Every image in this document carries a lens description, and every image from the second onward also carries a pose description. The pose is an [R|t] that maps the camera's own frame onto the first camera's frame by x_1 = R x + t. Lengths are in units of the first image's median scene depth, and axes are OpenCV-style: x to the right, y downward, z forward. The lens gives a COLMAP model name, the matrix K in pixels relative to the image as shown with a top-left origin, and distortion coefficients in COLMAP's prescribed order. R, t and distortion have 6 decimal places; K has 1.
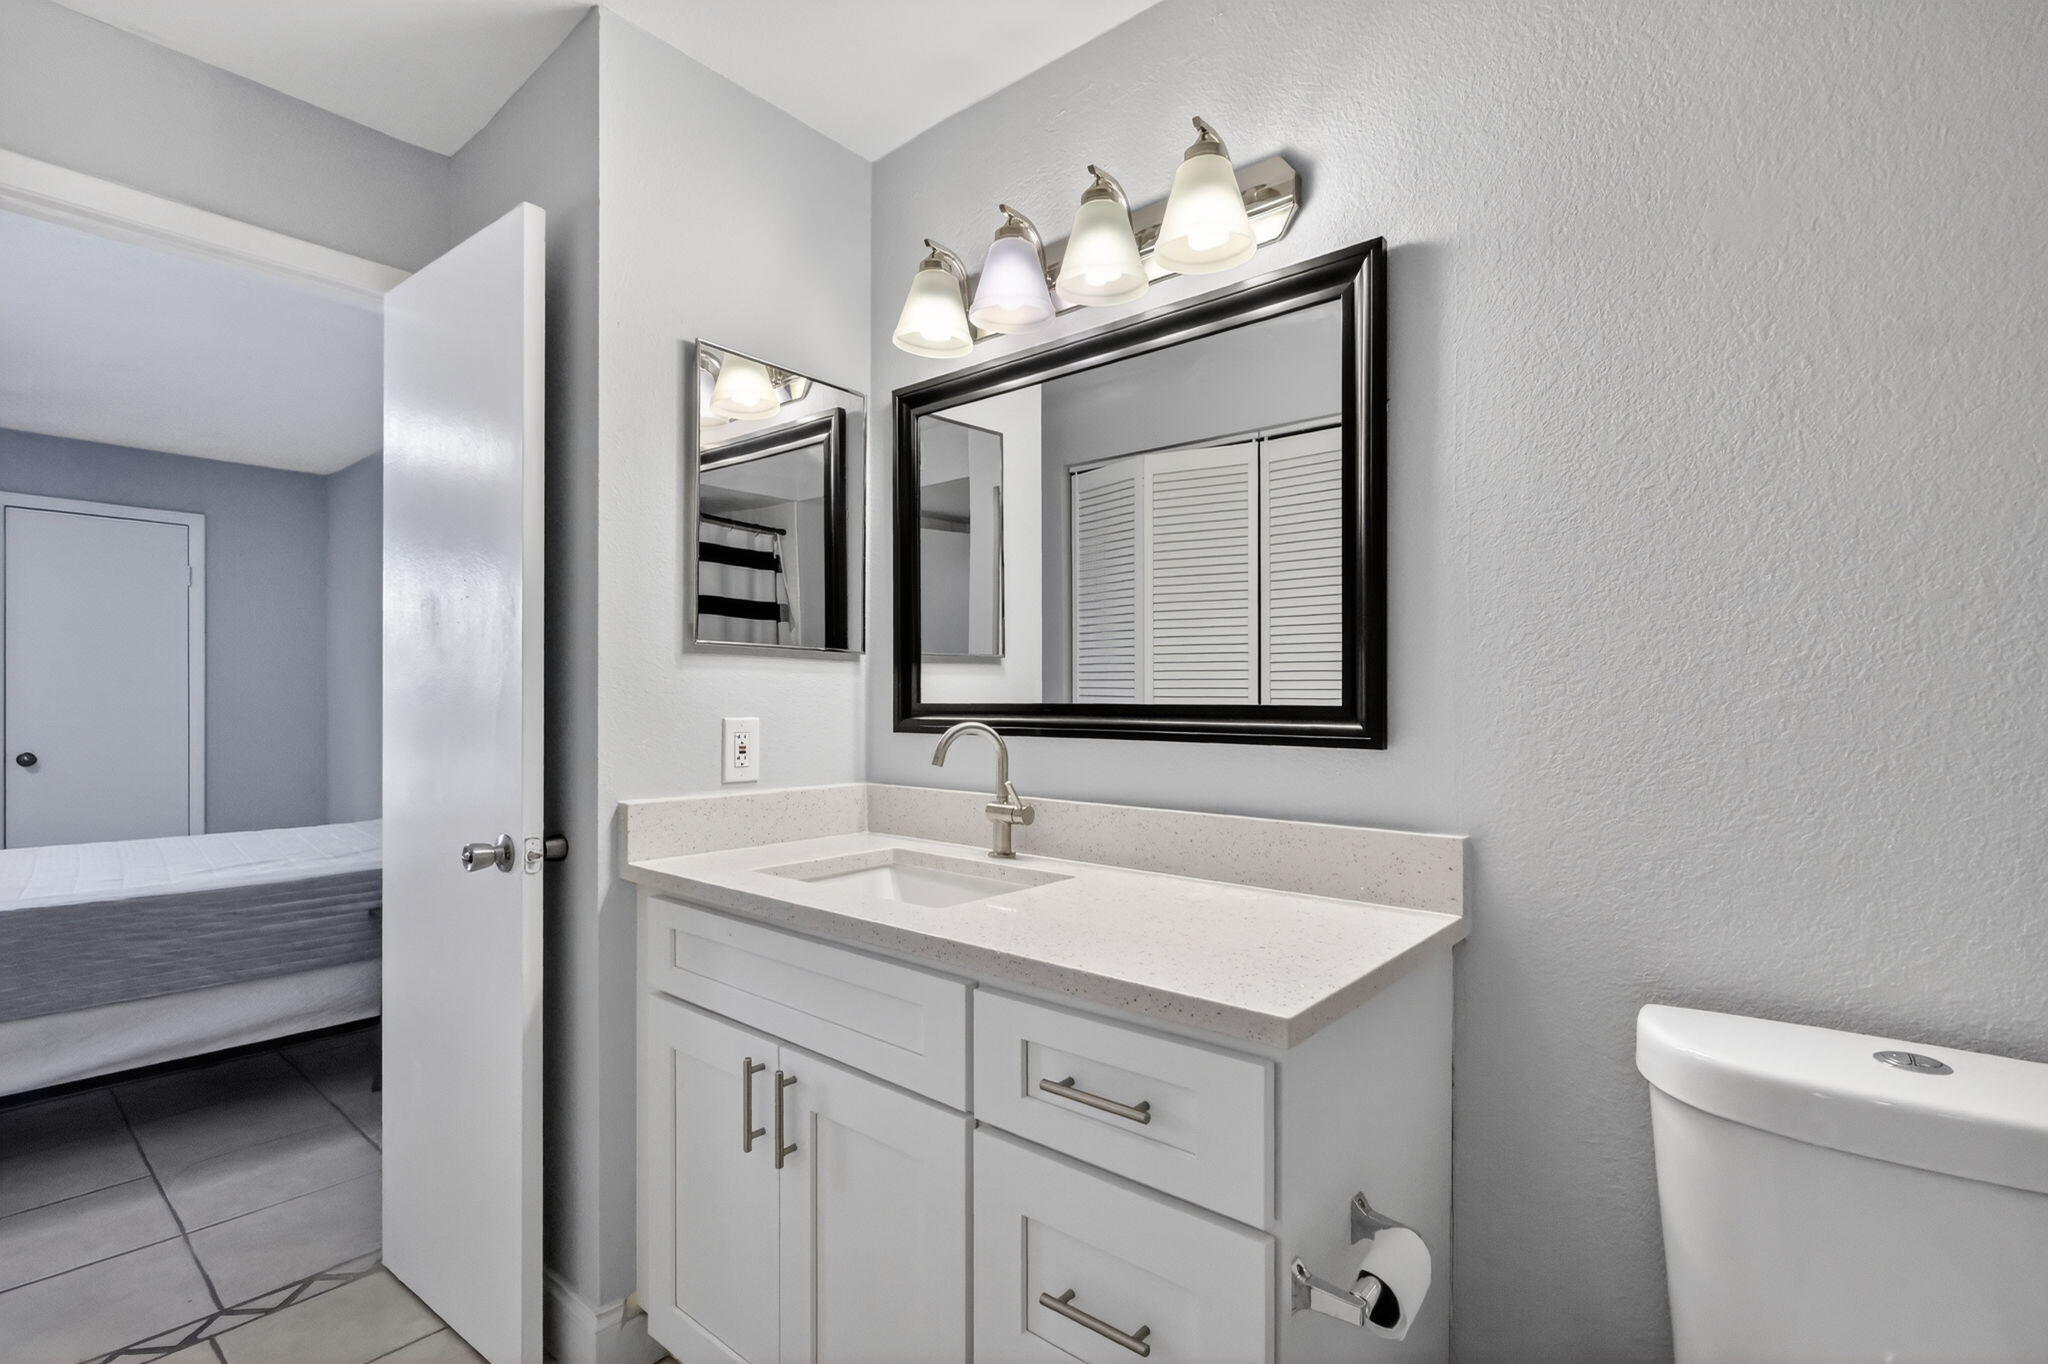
lens RADIAL K [[945.8, 0, 1024.0], [0, 945.8, 682.0], [0, 0, 1]] dist [-0.001674, -0.000165]
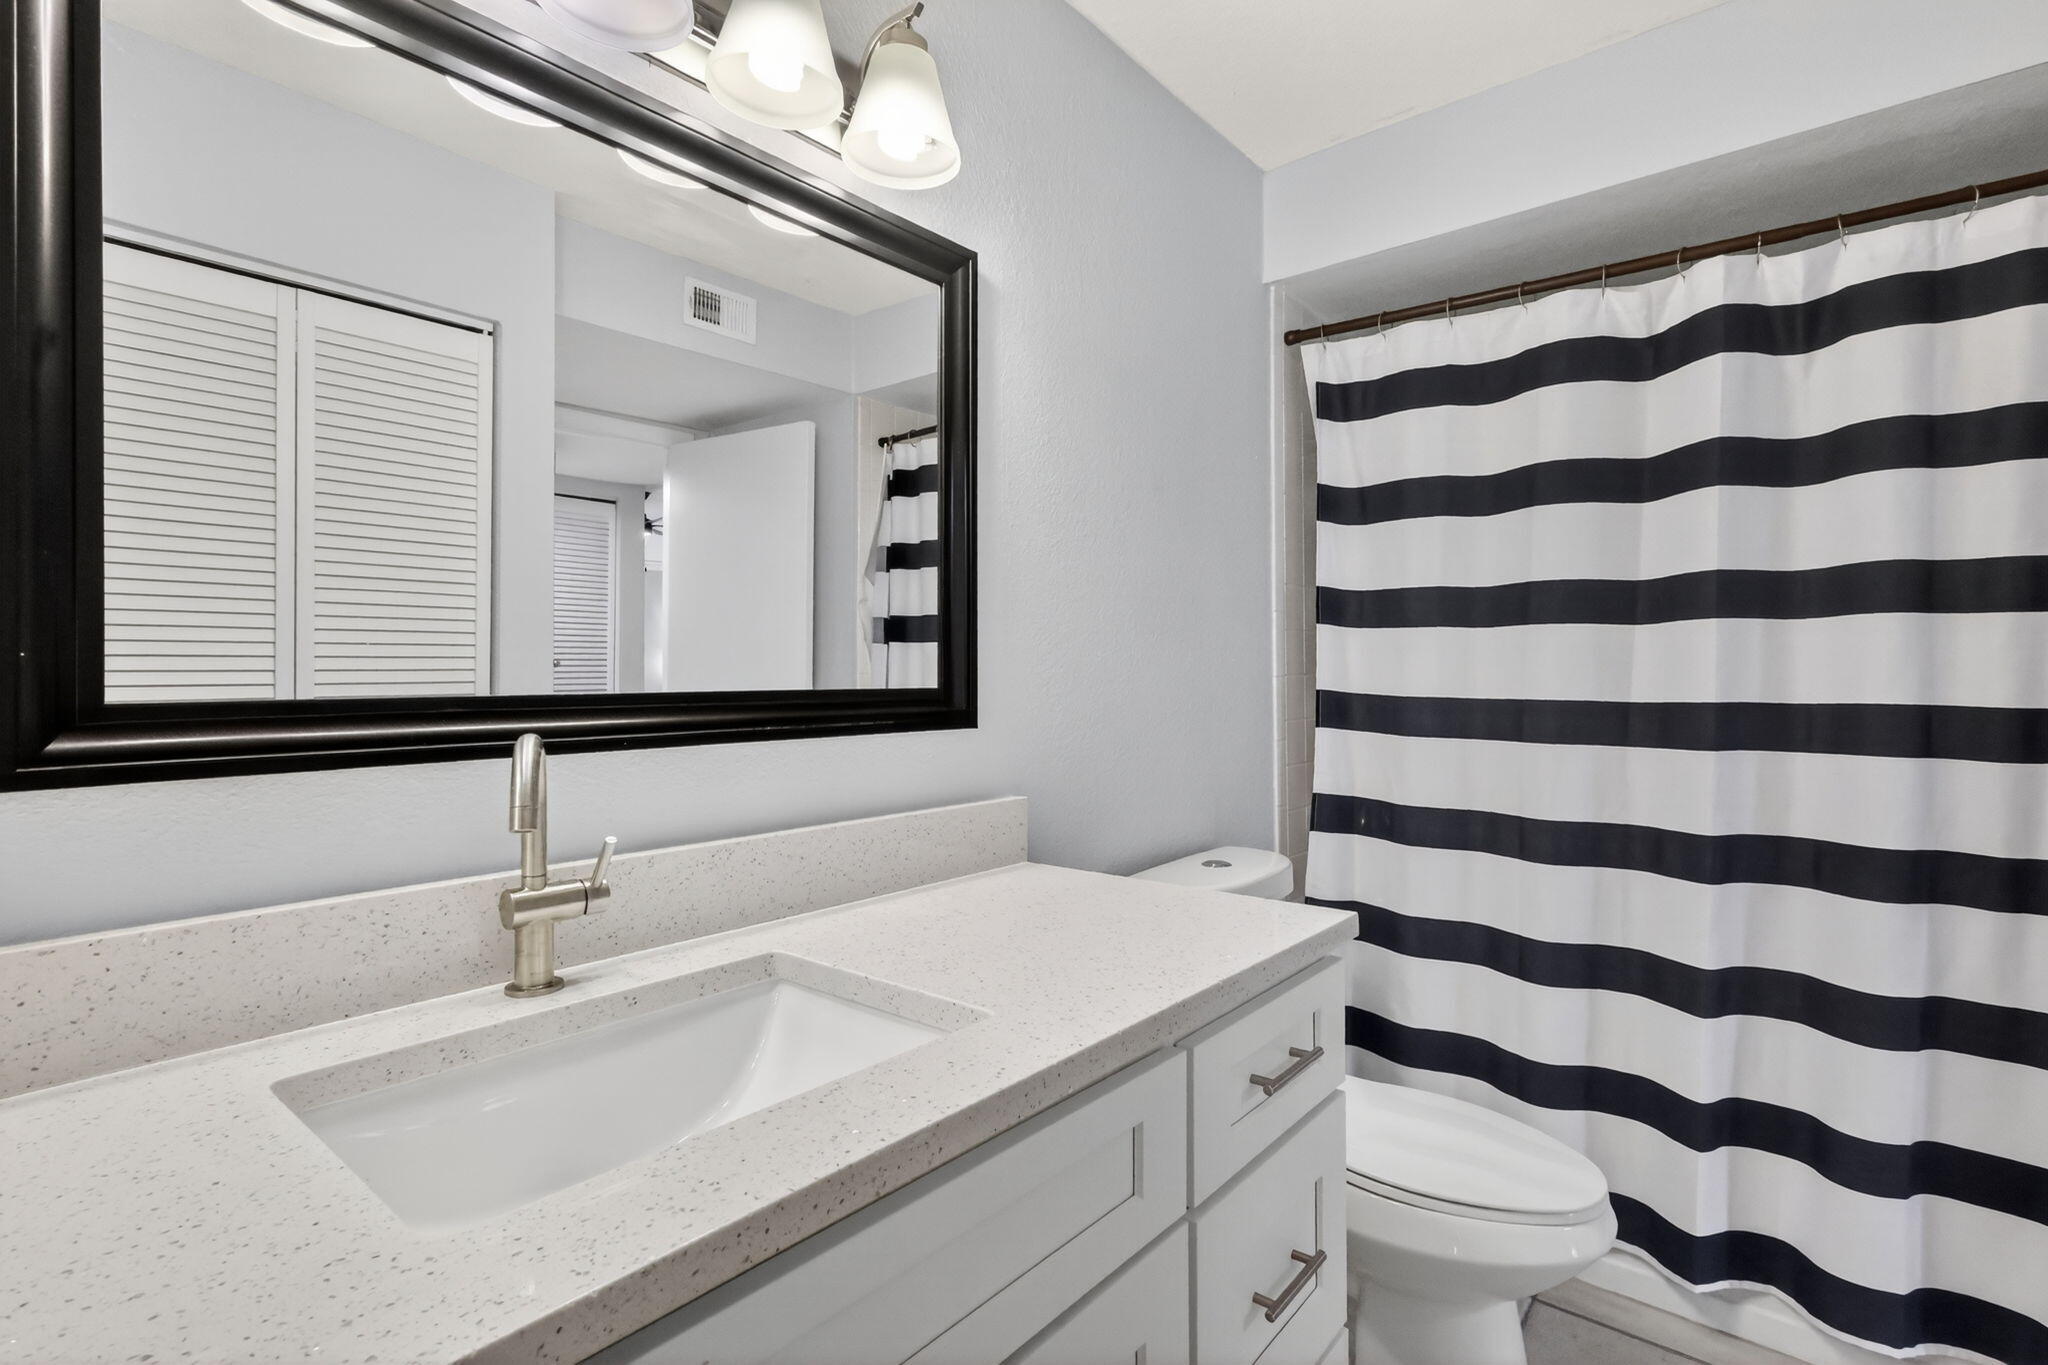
lens RADIAL K [[945.8, 0, 1024.0], [0, 945.8, 682.5], [0, 0, 1]] dist [-0.001674, -0.000165]
pose [[-0.013440, 0.002892, 0.999906, -0.544309], [-0.003515, 0.999990, -0.002939, 0.017878], [-0.999904, -0.003554, -0.013429, 0.752113]]
